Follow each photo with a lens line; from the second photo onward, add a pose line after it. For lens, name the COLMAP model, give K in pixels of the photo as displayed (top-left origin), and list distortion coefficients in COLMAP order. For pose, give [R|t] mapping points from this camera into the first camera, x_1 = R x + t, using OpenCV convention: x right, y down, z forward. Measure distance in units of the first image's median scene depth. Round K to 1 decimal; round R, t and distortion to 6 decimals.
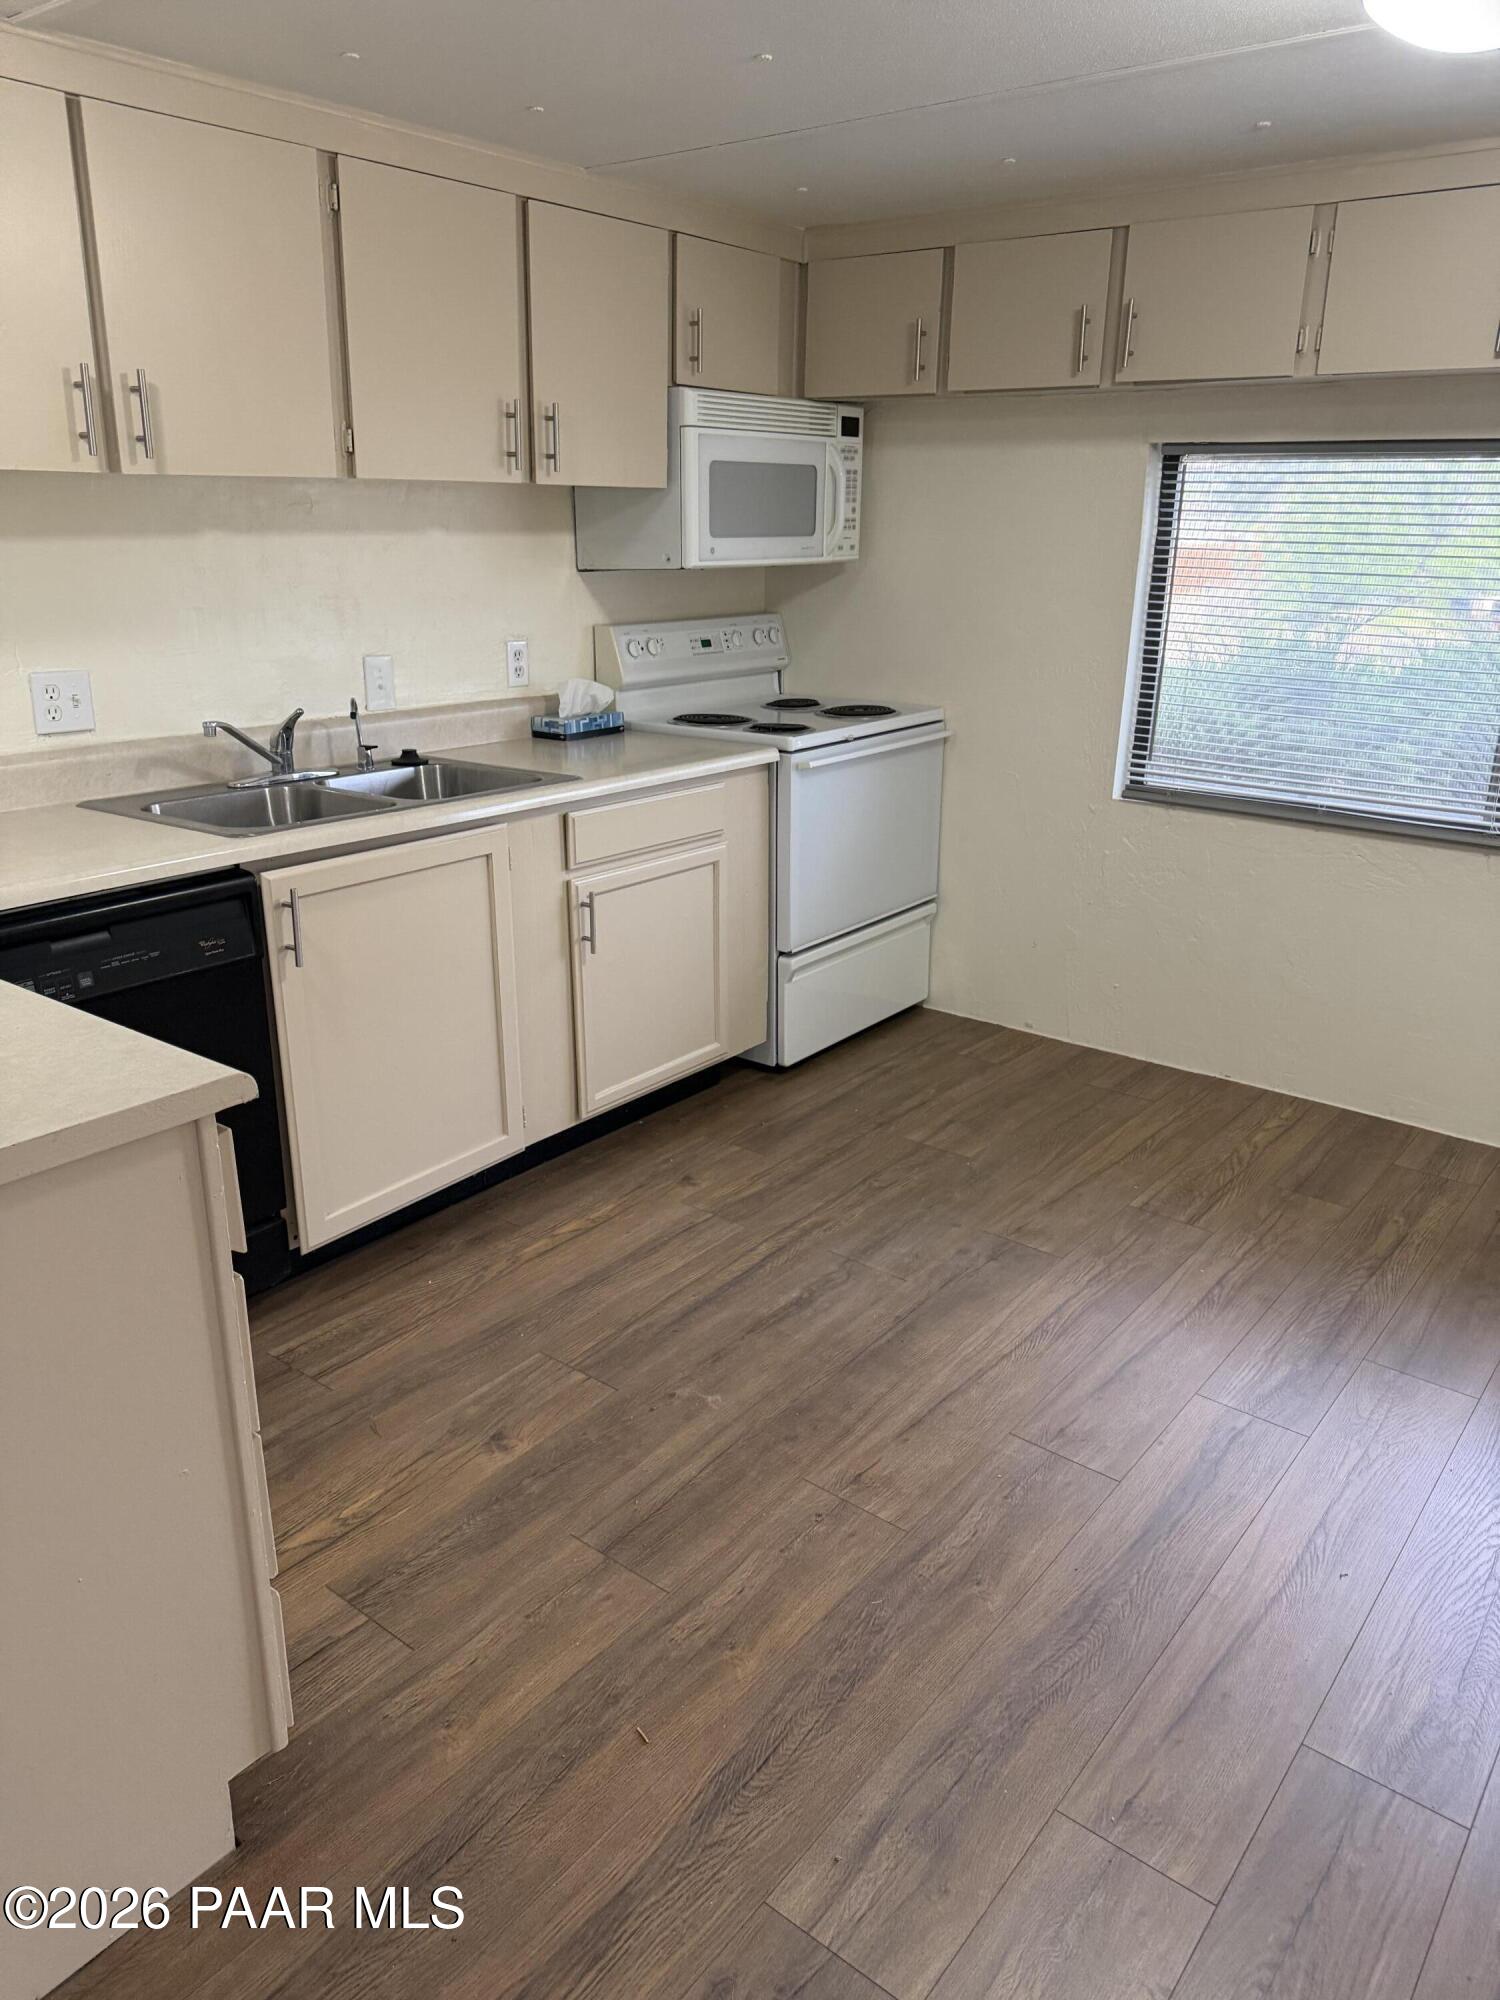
lens RADIAL K [[1428.3, 0, 751.1], [0, 1428.3, 993.0], [0, 0, 1]] dist [0.031815, -0.031346]
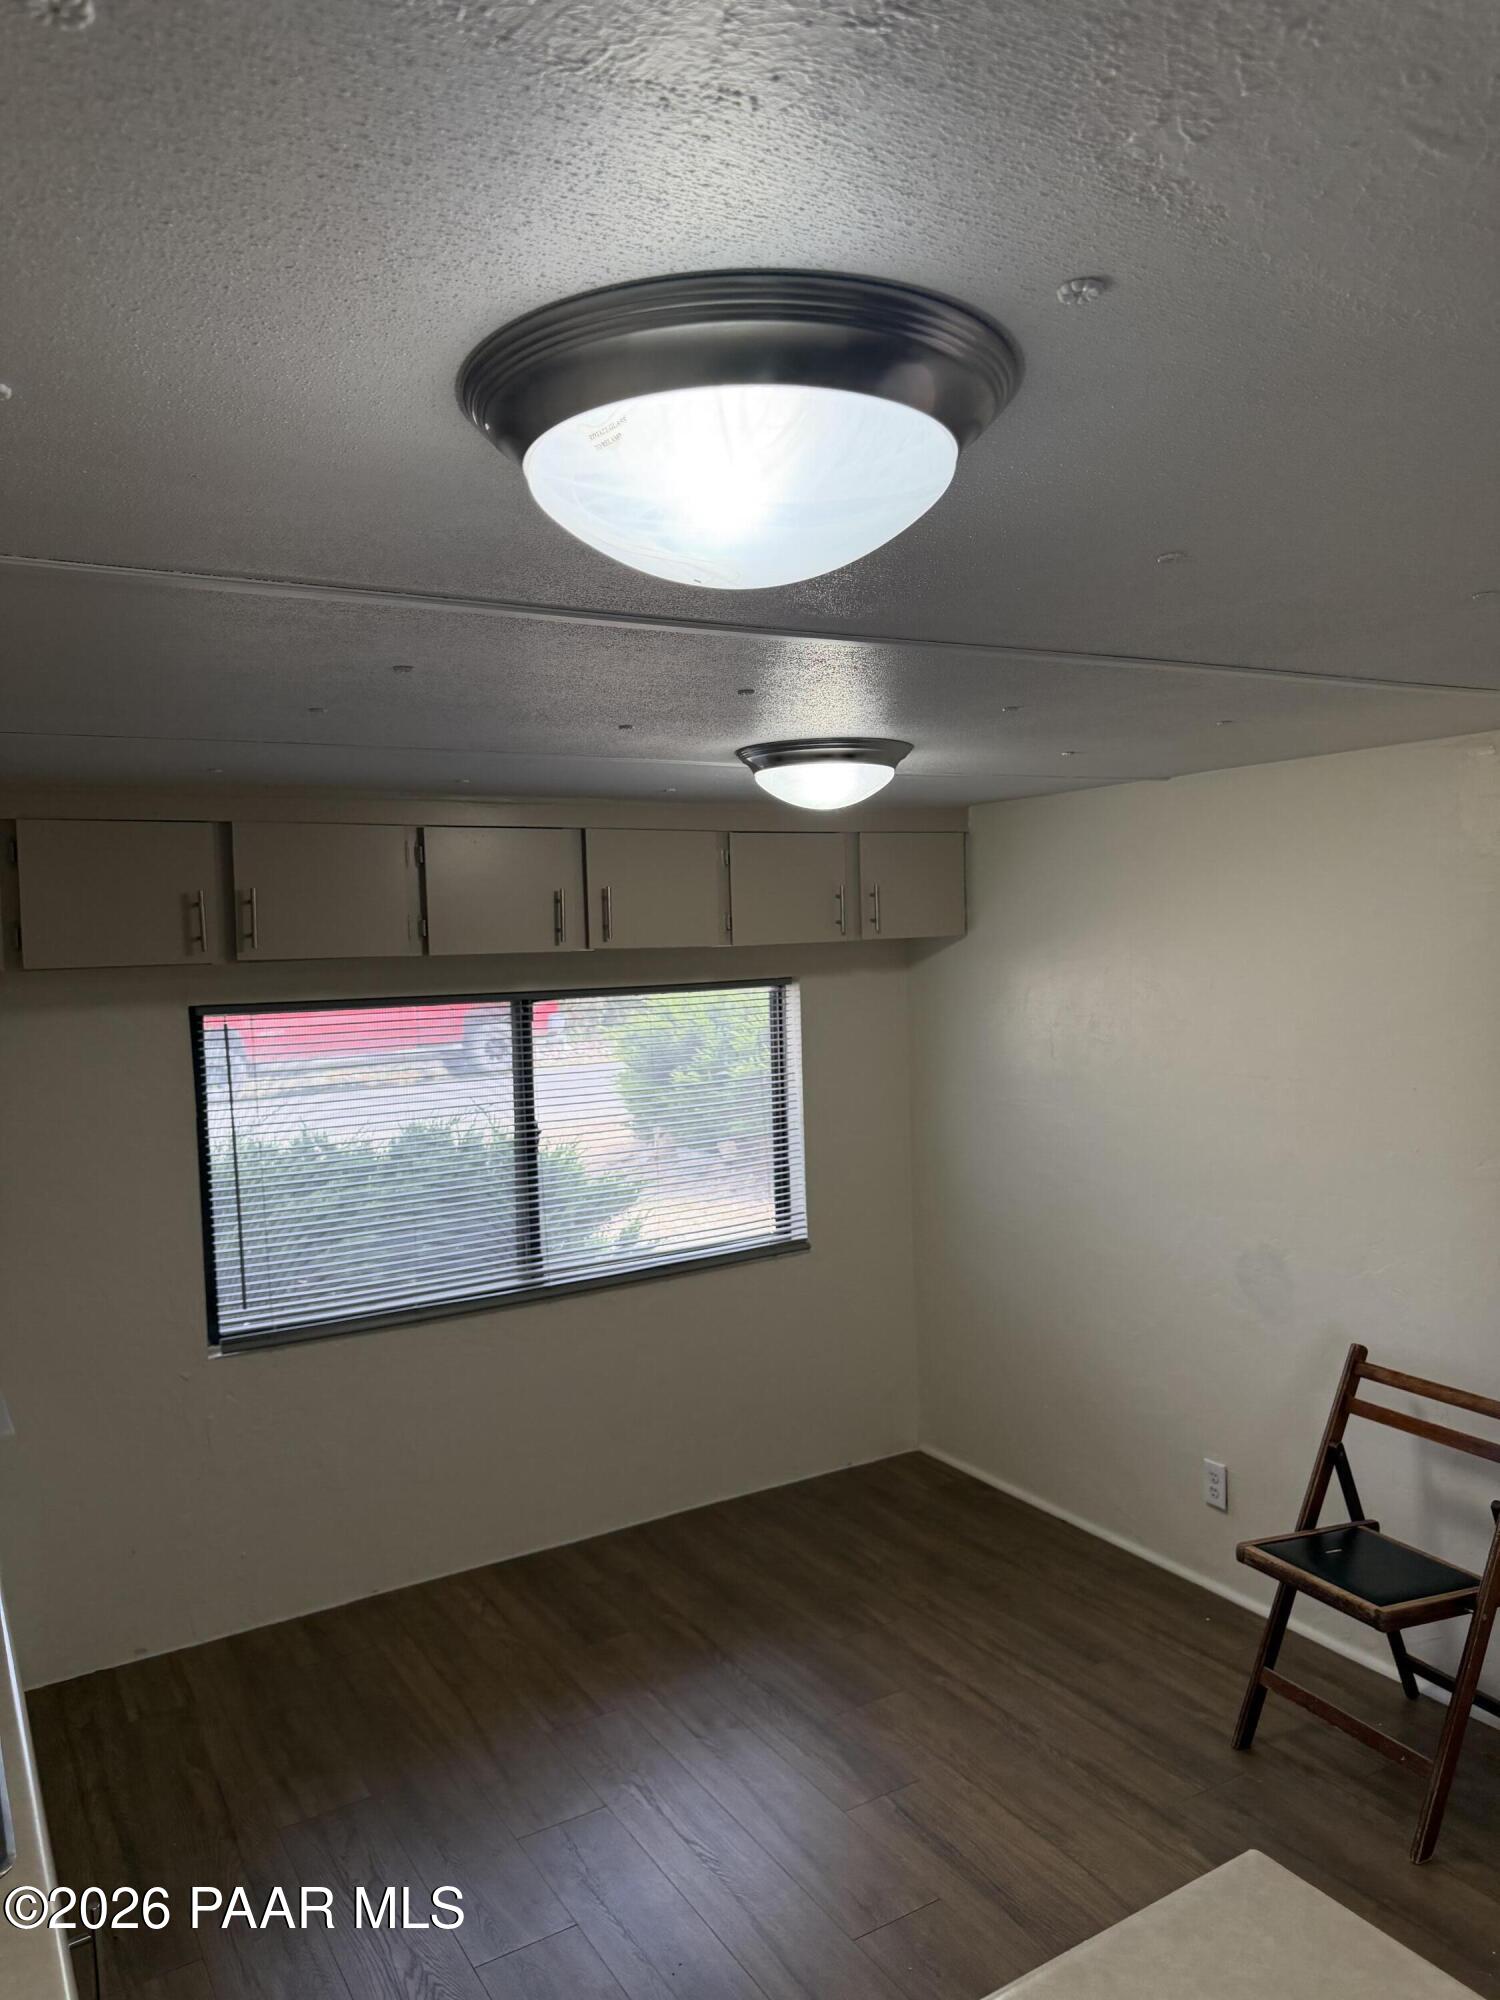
lens RADIAL K [[1428.3, 0, 753.0], [0, 1428.3, 1003.0], [0, 0, 1]] dist [0.031815, -0.031346]
pose [[0.354412, -0.075450, 0.932040, -0.671158], [0.324684, 0.944654, -0.046991, -0.276579], [-0.876911, 0.319273, 0.359294, 0.388272]]
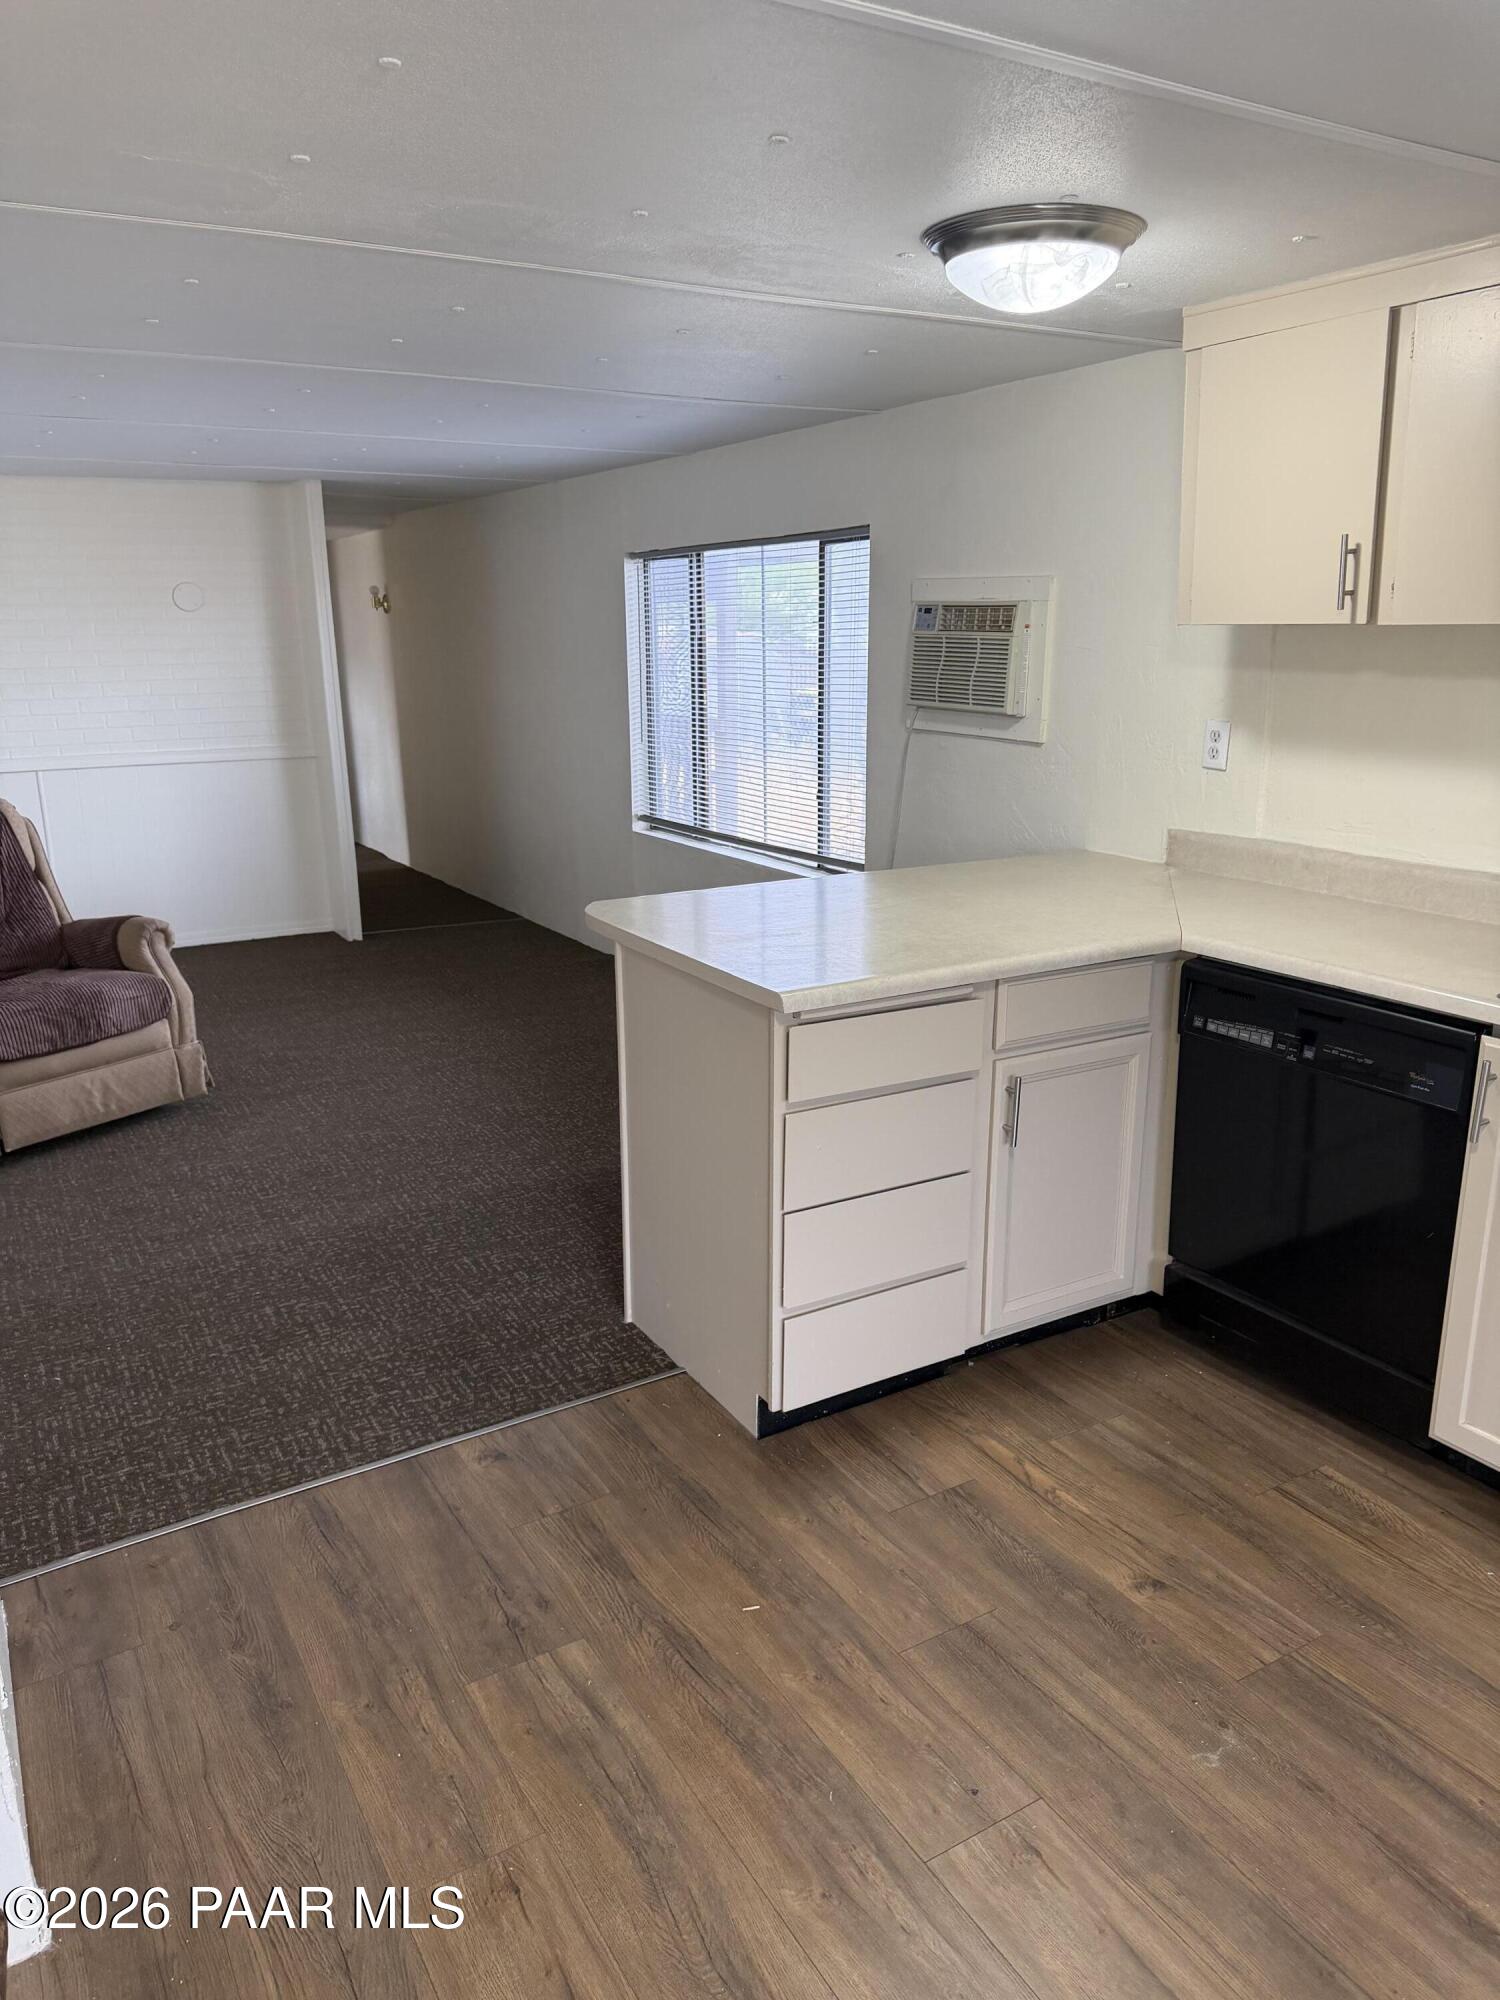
lens RADIAL K [[1428.3, 0, 752.2], [0, 1428.3, 1003.9], [0, 0, 1]] dist [0.031815, -0.031346]
pose [[-0.357904, 0.243851, -0.901355, 0.609743], [-0.290246, 0.888428, 0.355603, -0.268955], [0.887503, 0.388886, -0.247195, 0.713608]]
